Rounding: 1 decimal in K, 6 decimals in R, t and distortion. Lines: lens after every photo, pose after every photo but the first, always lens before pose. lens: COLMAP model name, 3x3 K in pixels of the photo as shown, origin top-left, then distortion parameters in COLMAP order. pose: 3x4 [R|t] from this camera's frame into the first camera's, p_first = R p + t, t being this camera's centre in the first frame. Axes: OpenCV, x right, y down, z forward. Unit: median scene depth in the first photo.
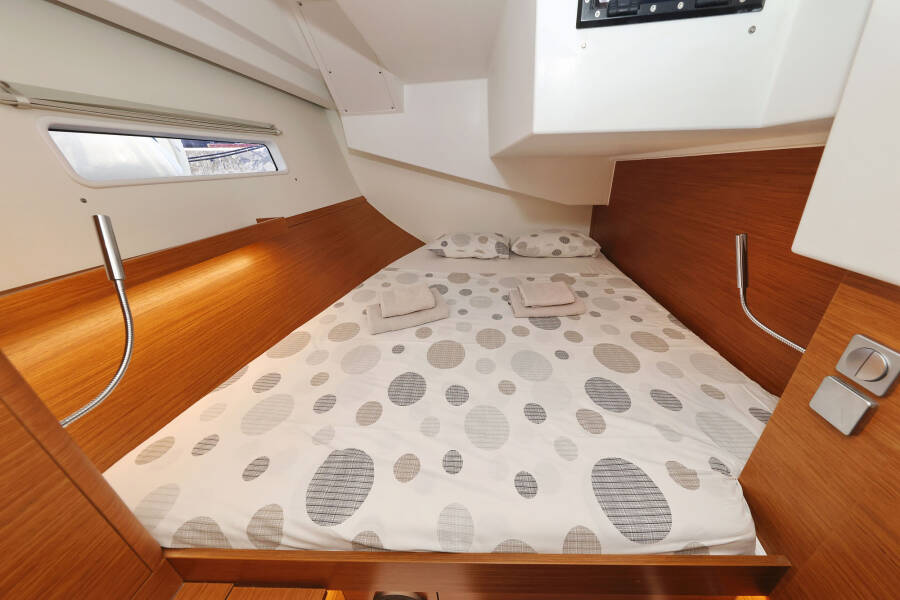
lens RADIAL K [[283.6, 0, 448.8], [0, 283.6, 313.3], [0, 0, 1]] dist [-0.003982, 0.000253]
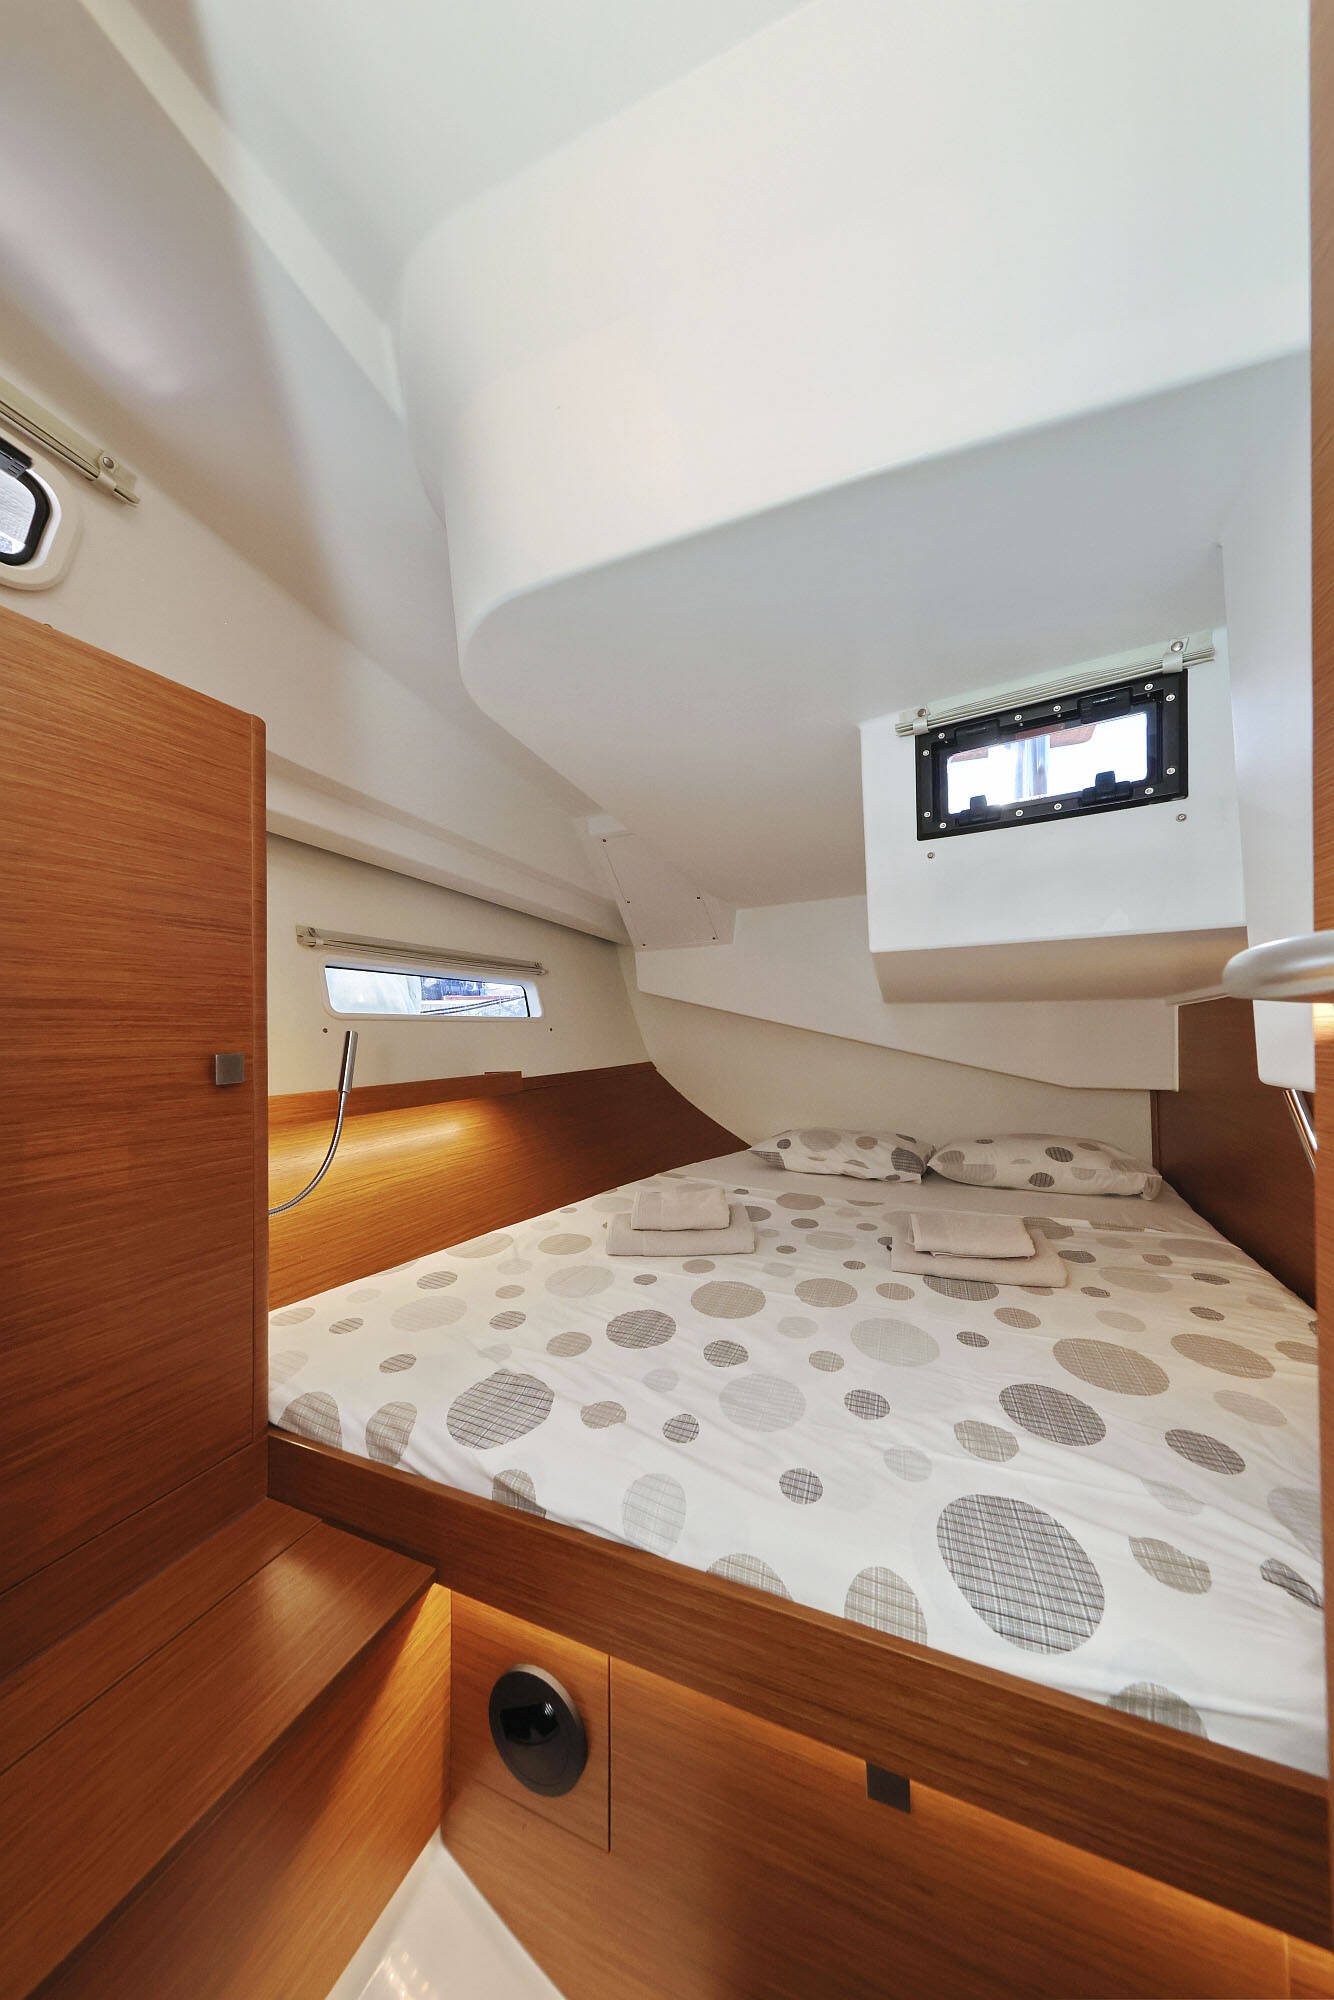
lens RADIAL K [[630.2, 0, 667.4], [0, 630.2, 998.2], [0, 0, 1]] dist [-0.003982, 0.000253]
pose [[0.960349, -0.015844, -0.278350, 0.206902], [-0.126588, 0.864759, -0.485971, 0.227215], [0.248406, 0.501937, 0.828464, -0.293825]]
